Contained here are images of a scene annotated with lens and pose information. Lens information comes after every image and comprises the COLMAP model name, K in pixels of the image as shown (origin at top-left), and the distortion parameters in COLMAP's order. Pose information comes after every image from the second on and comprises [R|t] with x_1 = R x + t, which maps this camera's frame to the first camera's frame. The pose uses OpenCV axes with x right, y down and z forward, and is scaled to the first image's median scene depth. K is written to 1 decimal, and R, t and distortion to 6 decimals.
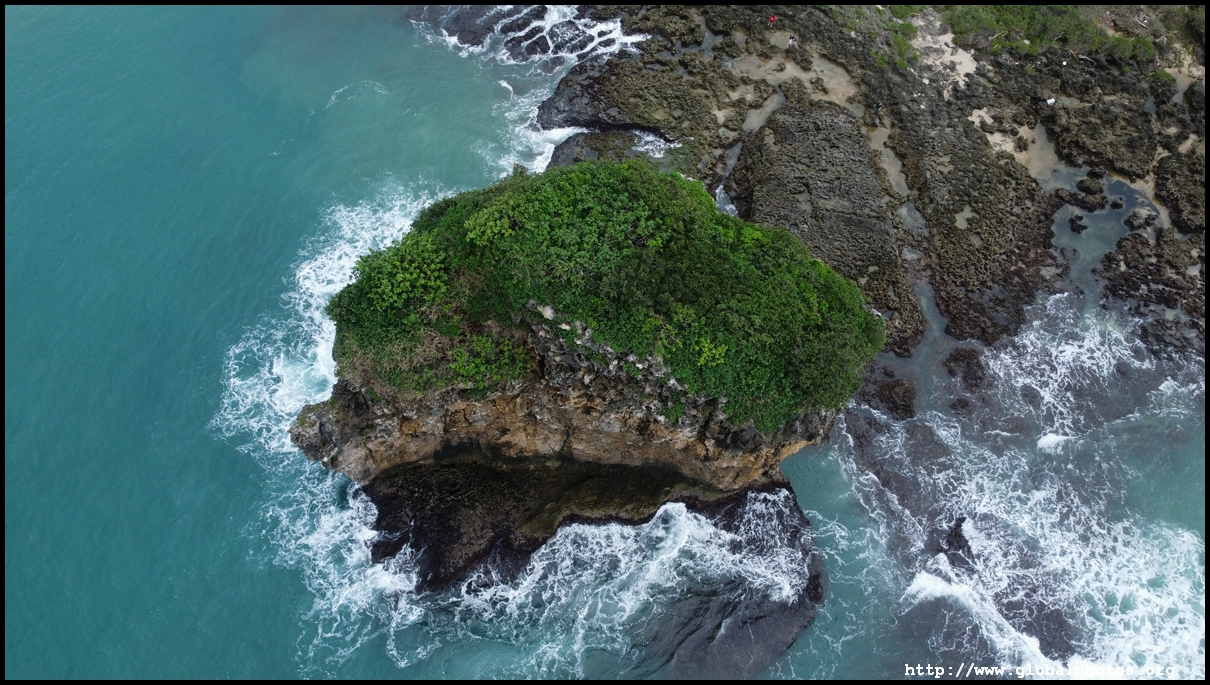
lens RADIAL K [[907.5, 0, 599.9], [0, 907.5, 340.8], [0, 0, 1]] dist [-0.001595, -0.005637]
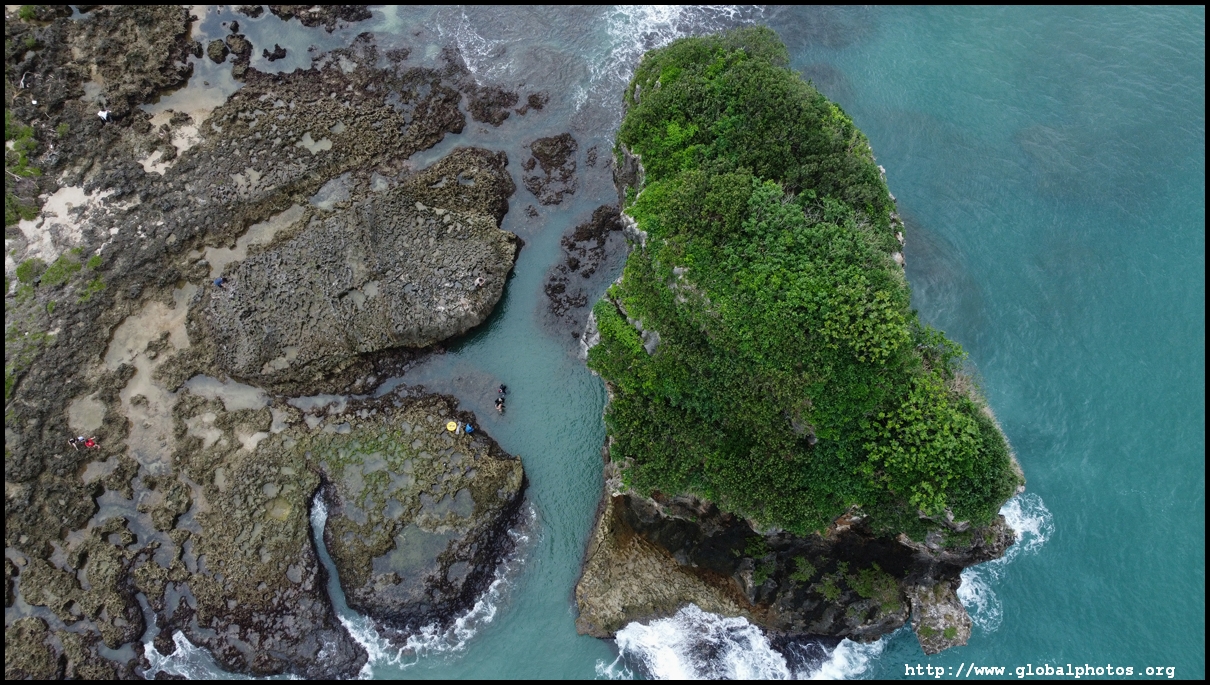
lens RADIAL K [[906.0, 0, 601.3], [0, 906.0, 341.7], [0, 0, 1]] dist [0.005660, -0.006176]
pose [[-0.441593, -0.847623, 0.294161, -0.148962], [0.778135, -0.198598, 0.595873, -0.462843], [-0.446656, 0.492030, 0.747265, 0.275038]]
